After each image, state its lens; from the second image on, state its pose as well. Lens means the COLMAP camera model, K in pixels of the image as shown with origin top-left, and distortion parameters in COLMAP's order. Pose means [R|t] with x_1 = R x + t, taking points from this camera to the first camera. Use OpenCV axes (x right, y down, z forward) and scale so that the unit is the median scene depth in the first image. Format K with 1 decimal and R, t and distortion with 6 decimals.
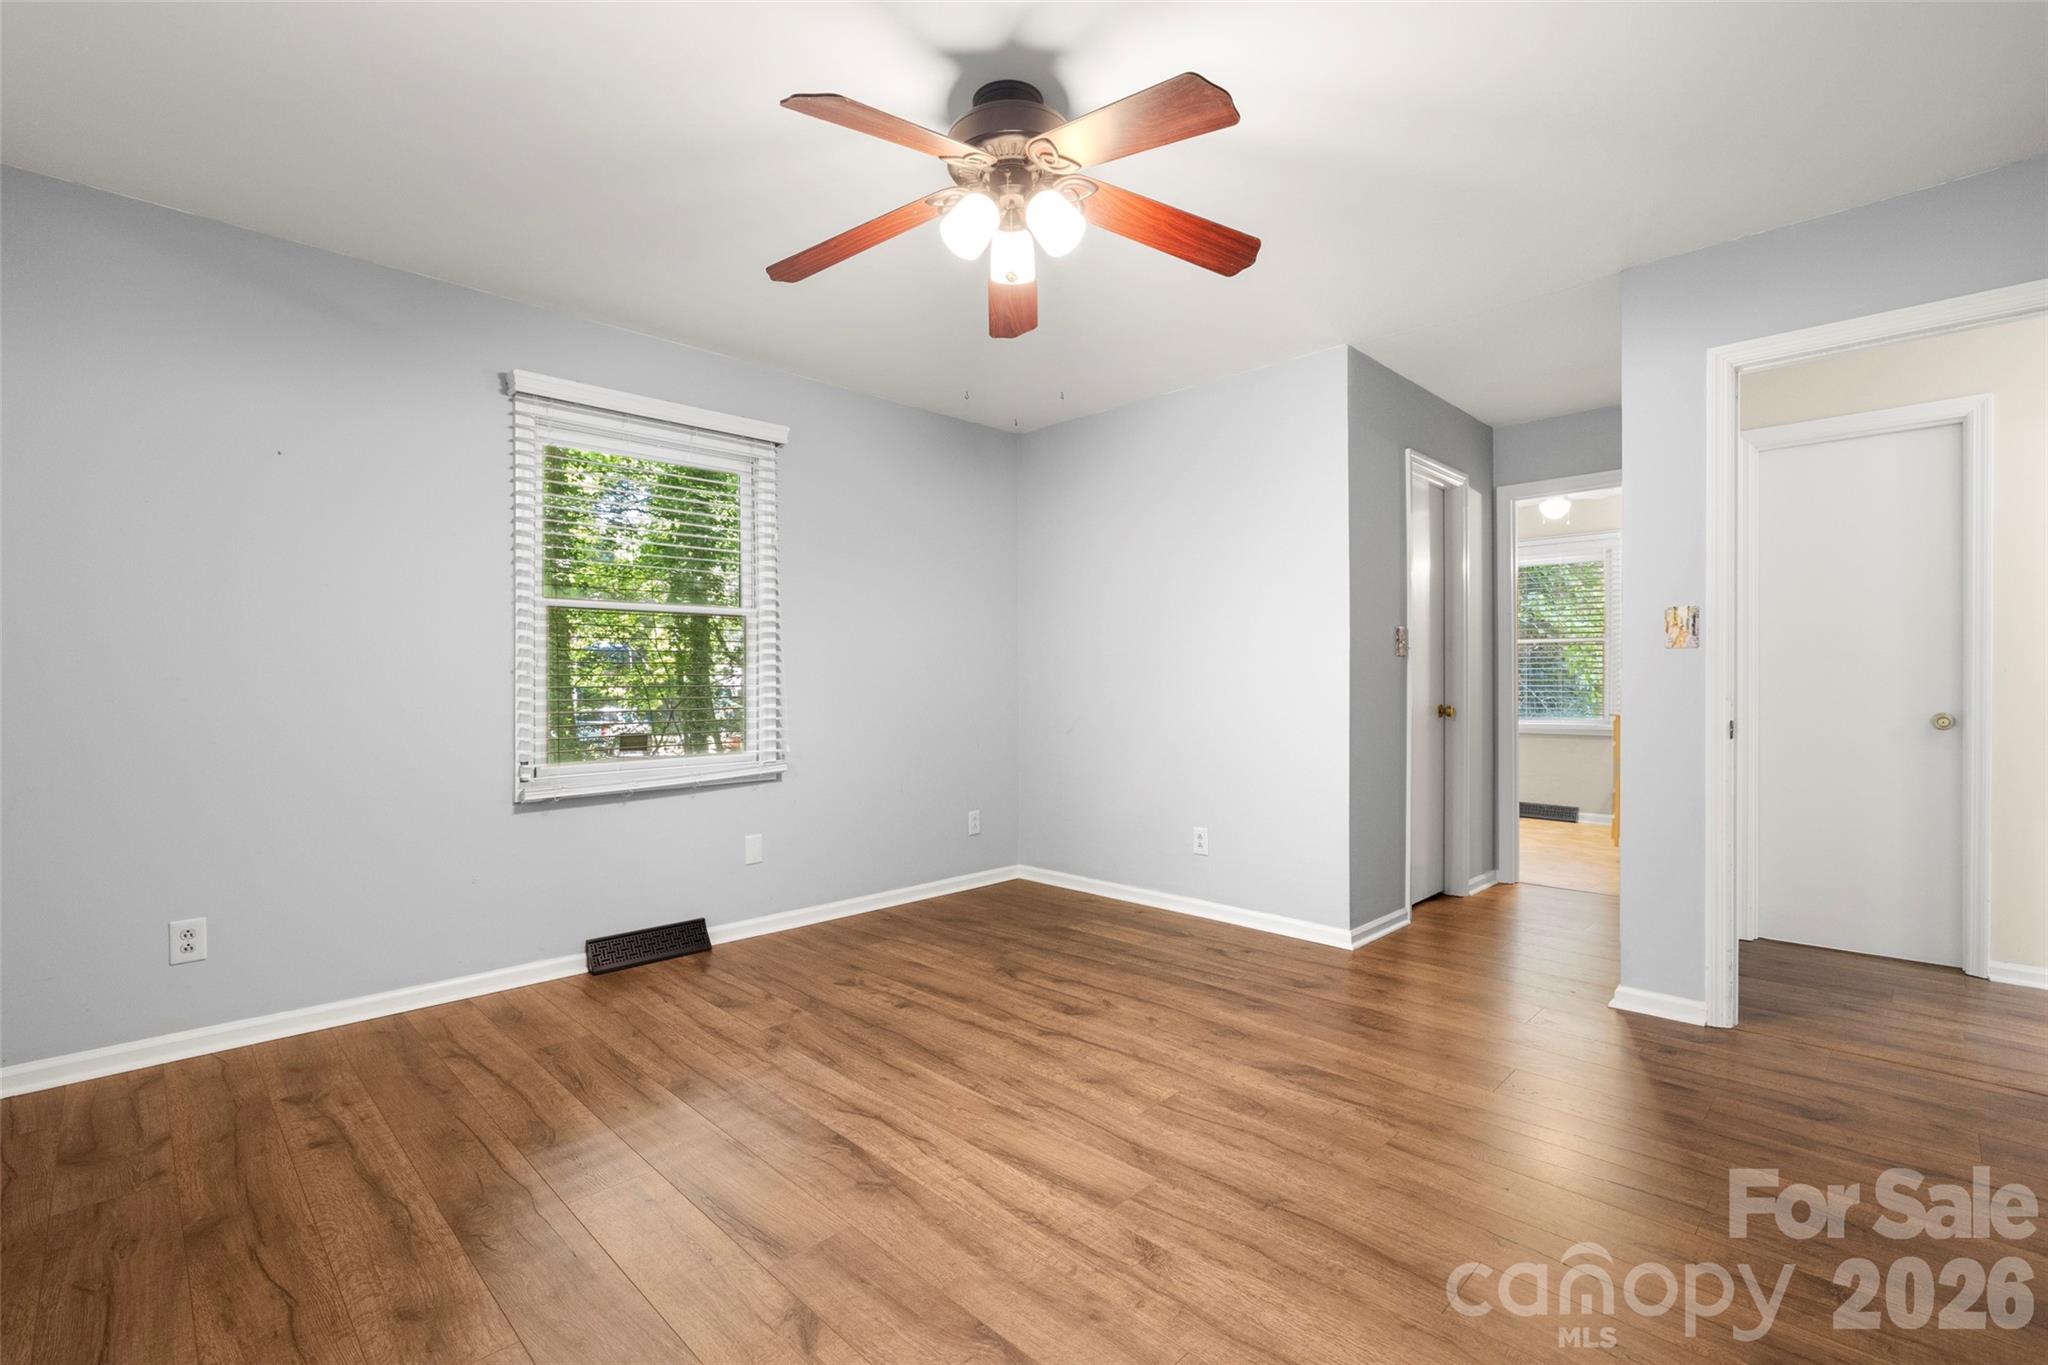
lens RADIAL K [[917.5, 0, 1017.3], [0, 917.5, 678.7], [0, 0, 1]] dist [-0.004580, -0.000017]
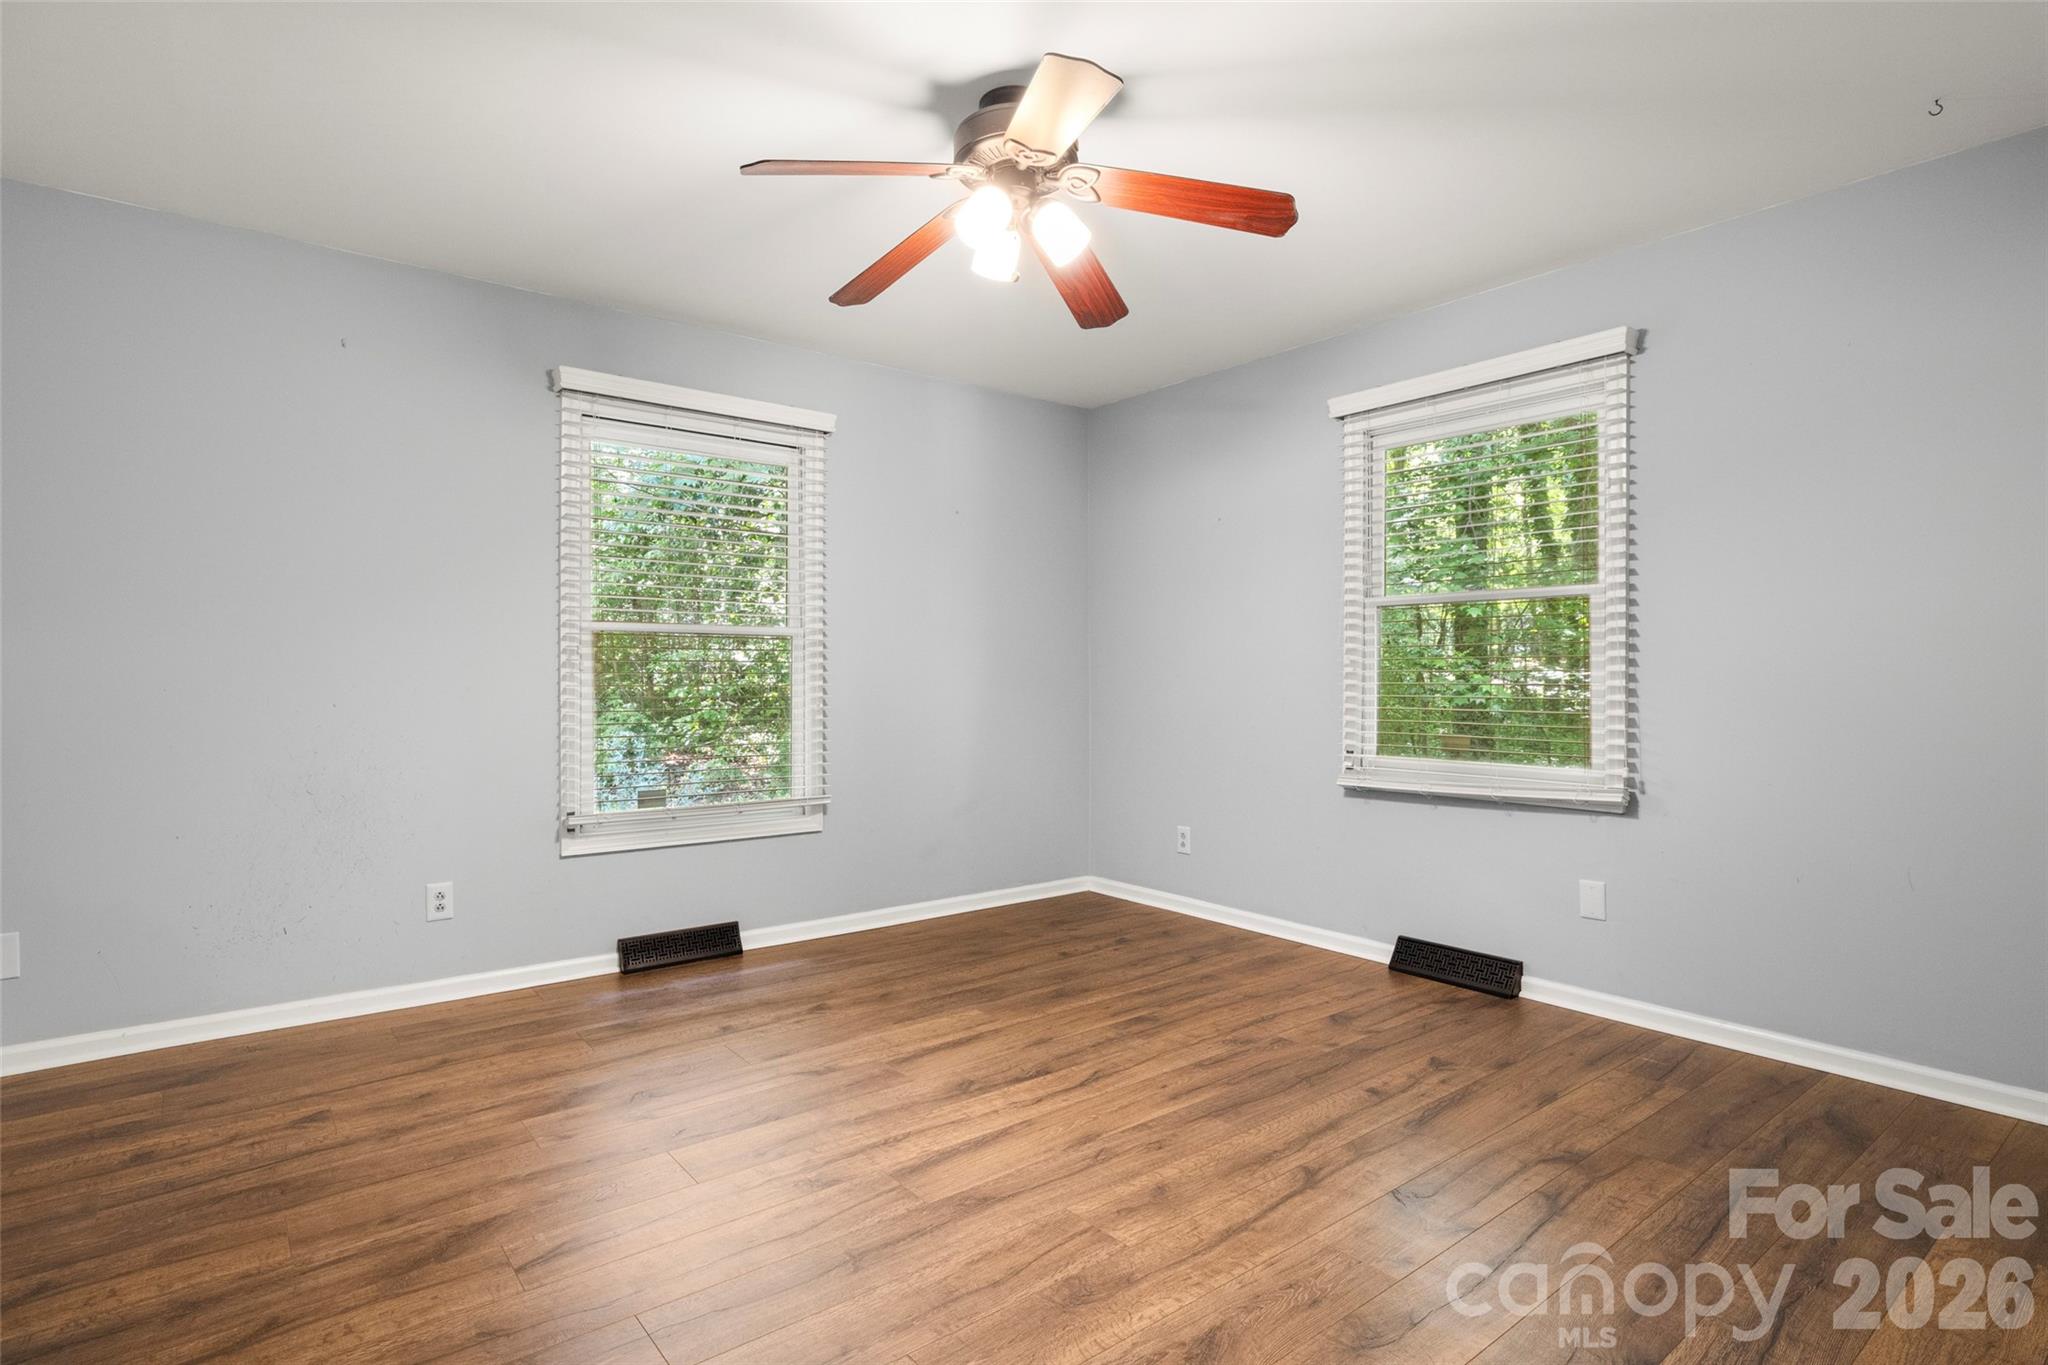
lens RADIAL K [[1047.7, 0, 1022.1], [0, 1047.7, 674.1], [0, 0, 1]] dist [-0.006977, -0.000832]
pose [[-0.120436, -0.001736, -0.992720, 0.895412], [-0.003056, 0.999994, -0.001378, 0.002567], [0.992716, 0.002868, -0.120441, 0.906341]]
